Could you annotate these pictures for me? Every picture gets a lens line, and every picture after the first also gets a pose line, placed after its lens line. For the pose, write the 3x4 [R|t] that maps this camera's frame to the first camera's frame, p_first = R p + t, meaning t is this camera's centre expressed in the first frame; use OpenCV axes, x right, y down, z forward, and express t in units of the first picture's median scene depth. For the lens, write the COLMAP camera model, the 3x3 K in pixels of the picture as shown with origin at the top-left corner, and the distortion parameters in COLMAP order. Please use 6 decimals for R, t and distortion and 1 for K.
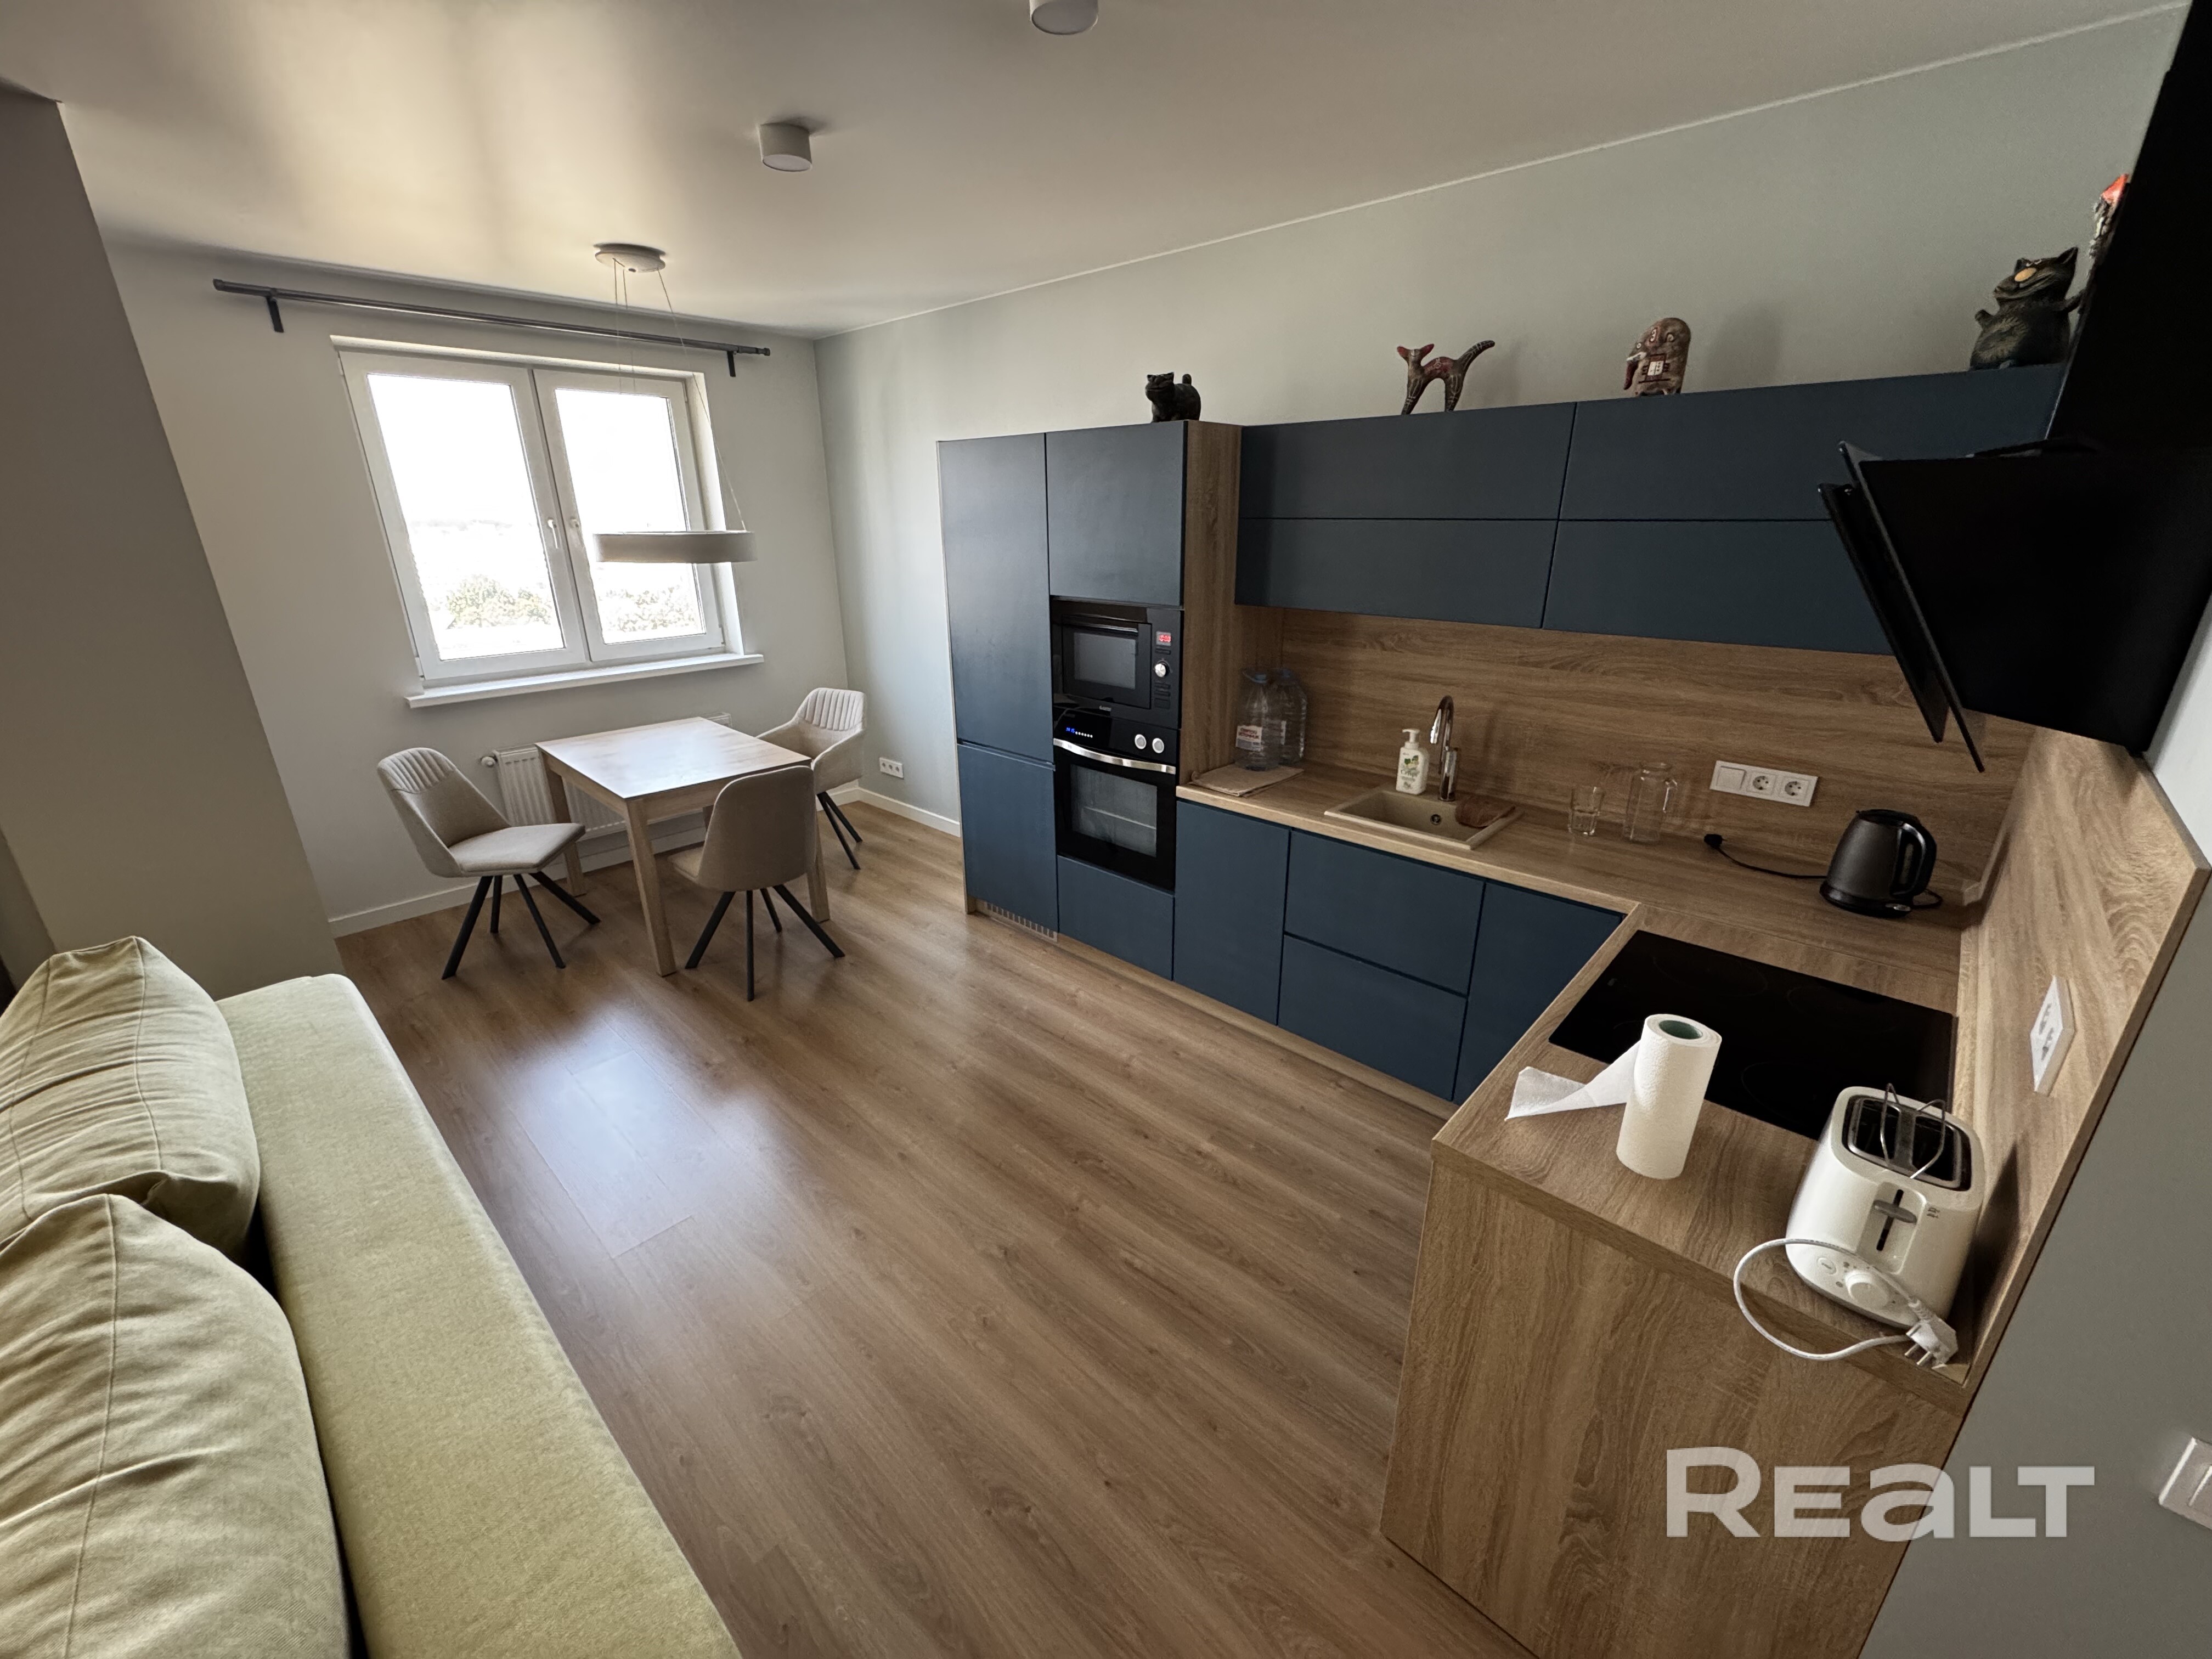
lens RADIAL K [[883.6, 0, 1102.4], [0, 883.6, 827.1], [0, 0, 1]] dist [-0.001961, 0.000010]
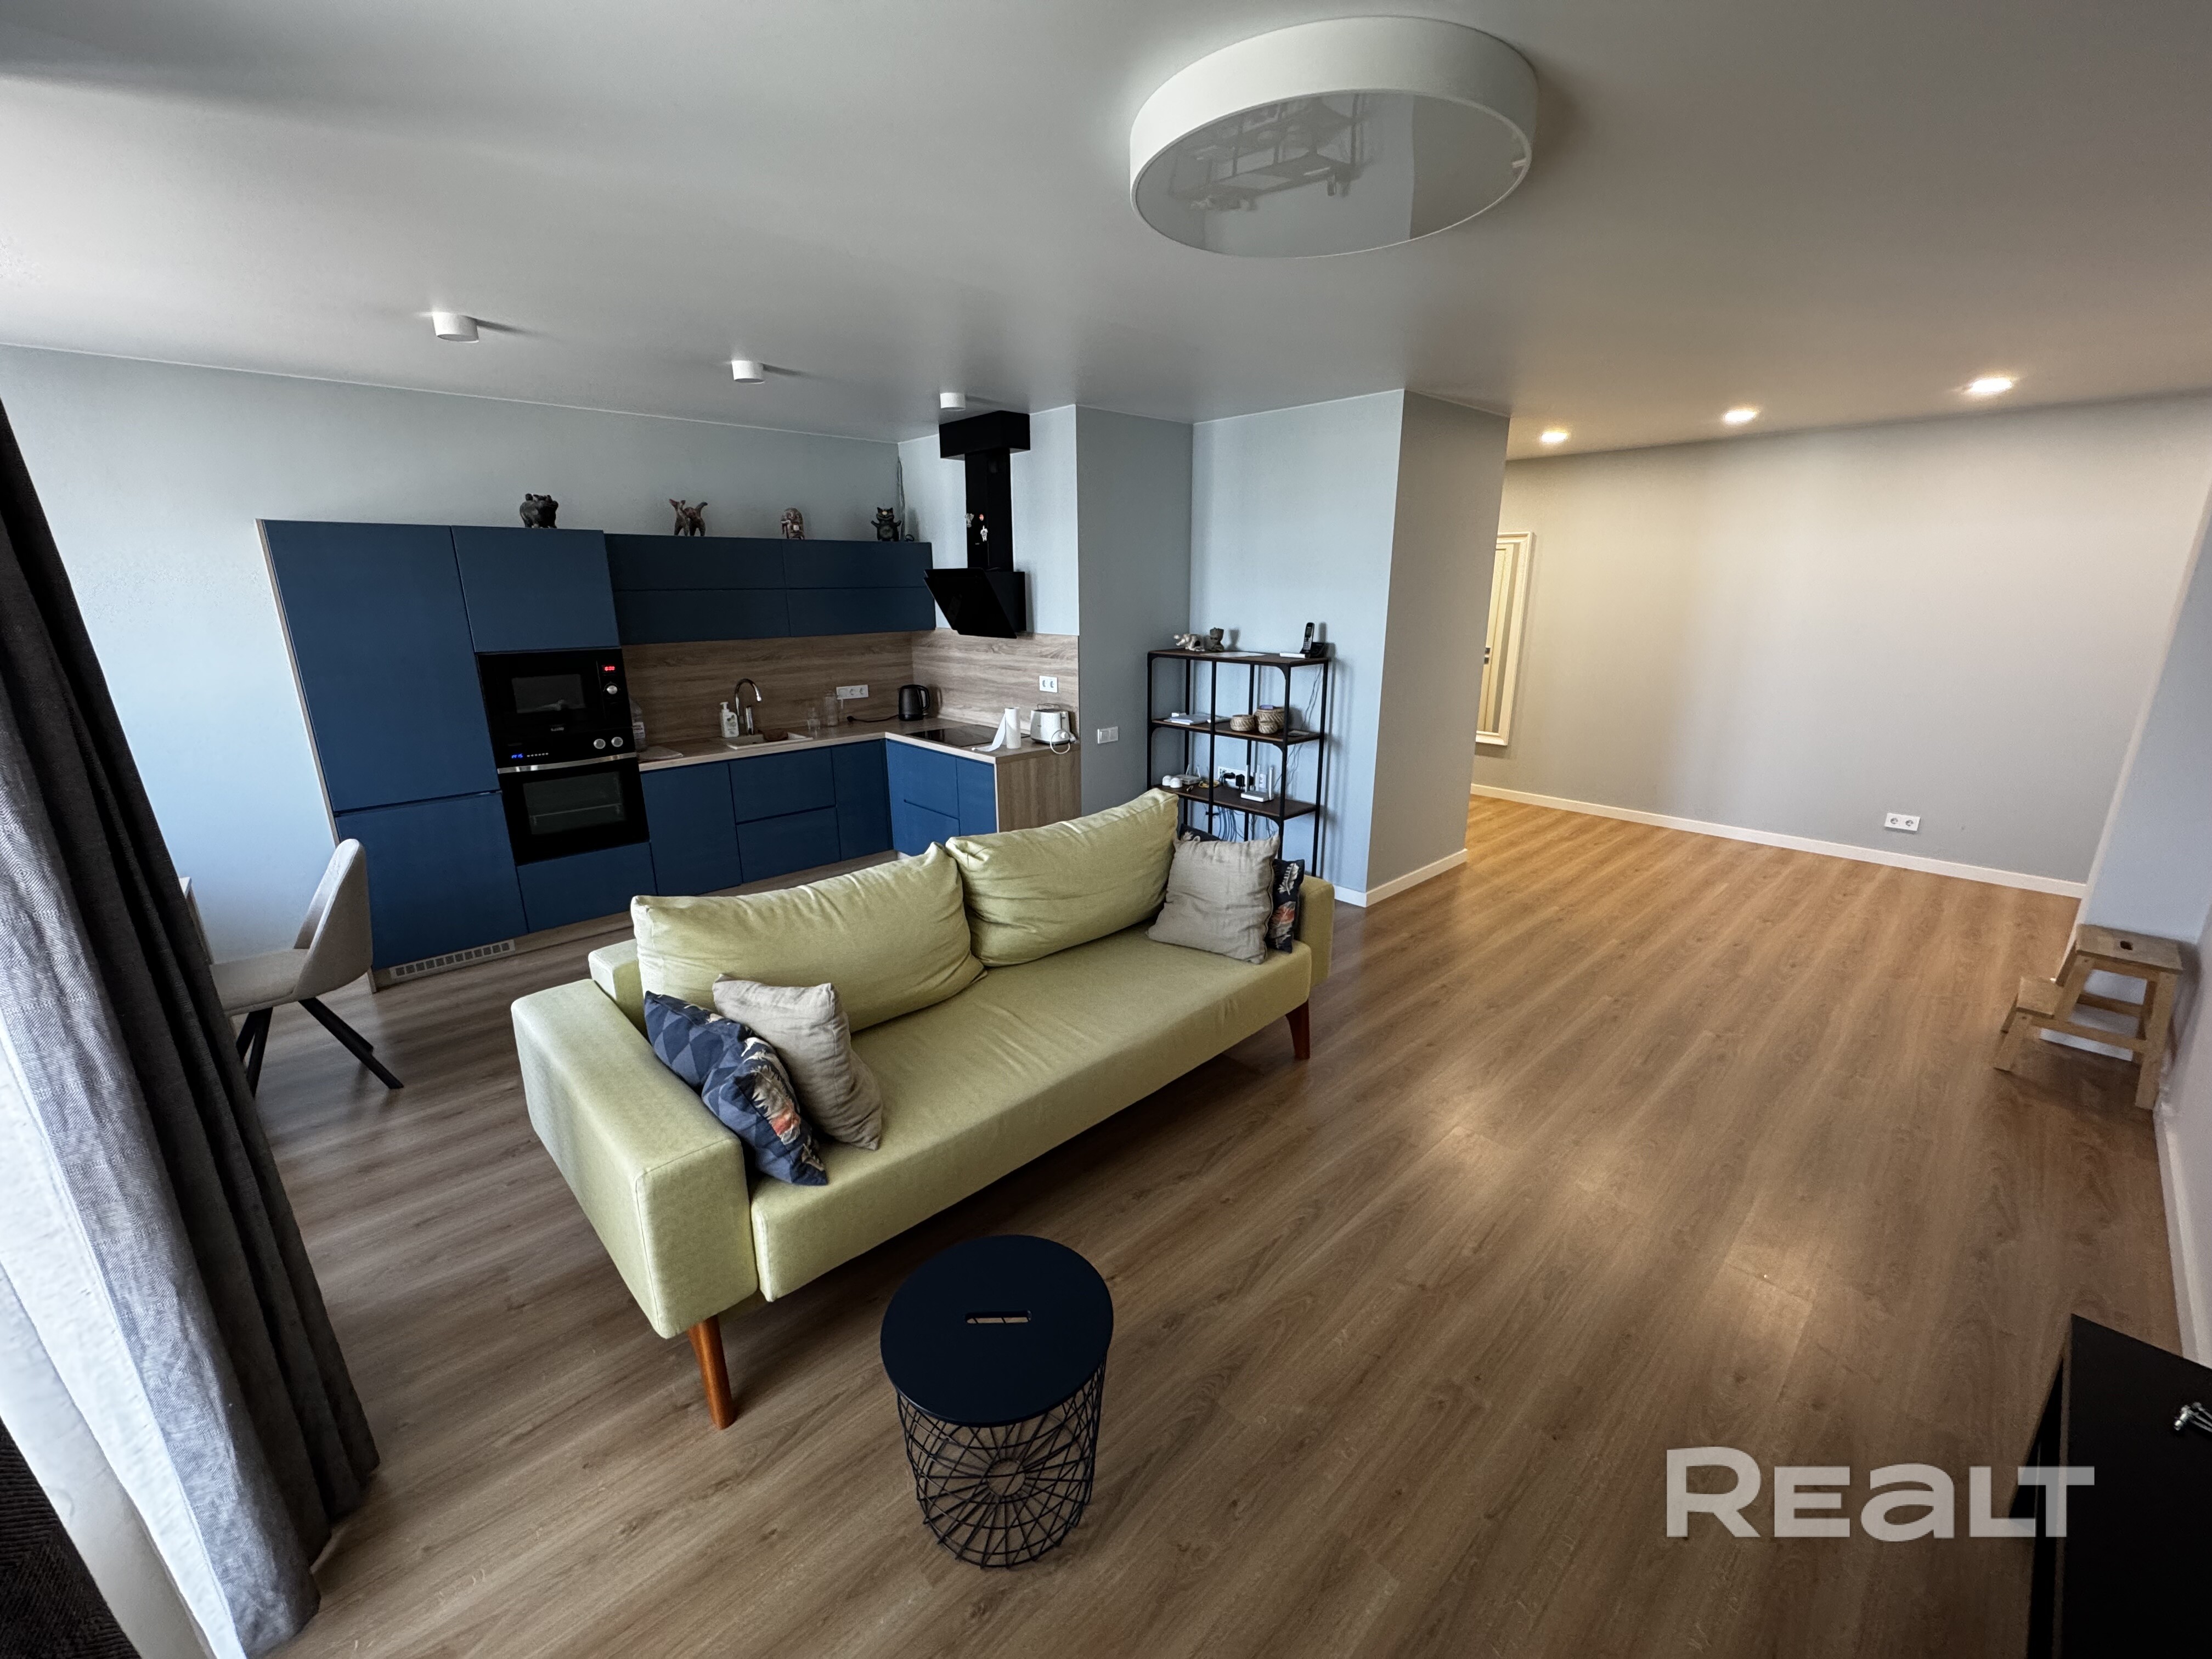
lens RADIAL K [[883.6, 0, 1102.4], [0, 883.6, 827.1], [0, 0, 1]] dist [-0.001961, 0.000010]
pose [[0.058381, -0.260456, 0.963719, -1.364371], [0.342864, 0.911875, 0.225674, -0.018378], [-0.937569, 0.317249, 0.142538, 0.082569]]
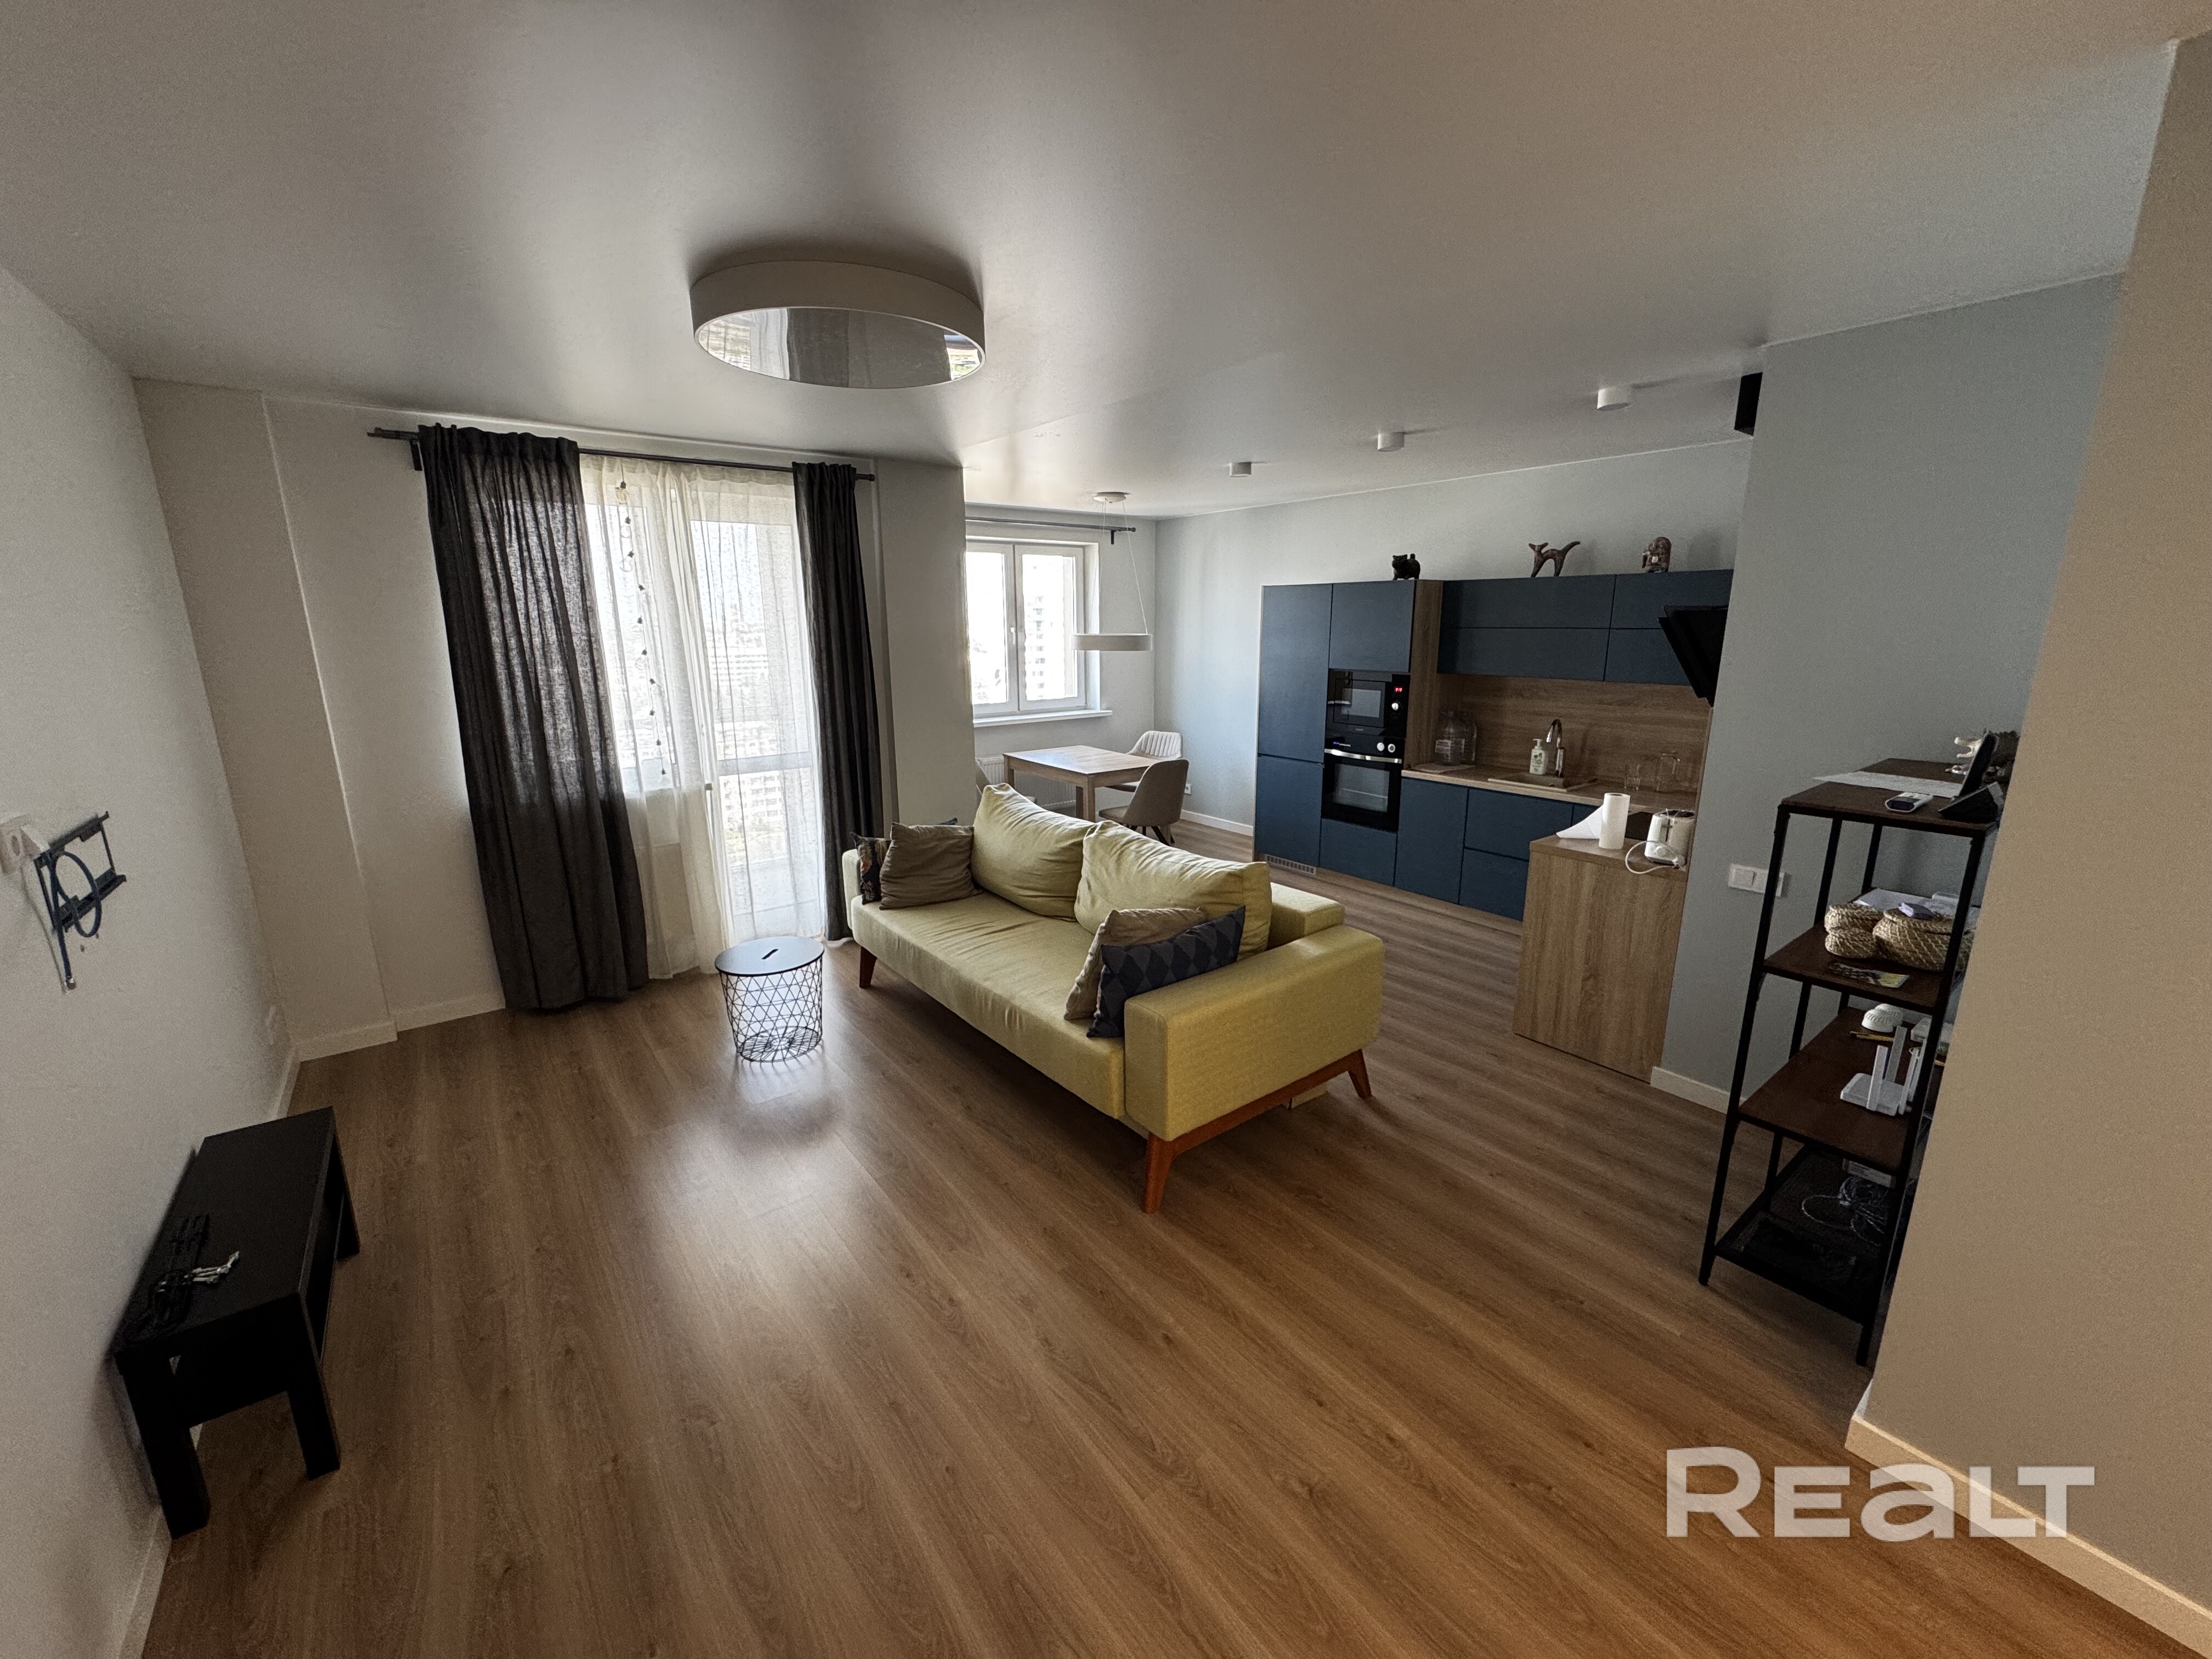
lens RADIAL K [[883.6, 0, 1102.4], [0, 883.6, 827.1], [0, 0, 1]] dist [-0.001961, 0.000010]
pose [[0.986423, 0.036948, -0.160016, -0.232515], [-0.054655, 0.992679, -0.107713, 0.304529], [0.154865, 0.114996, 0.981220, -0.880525]]
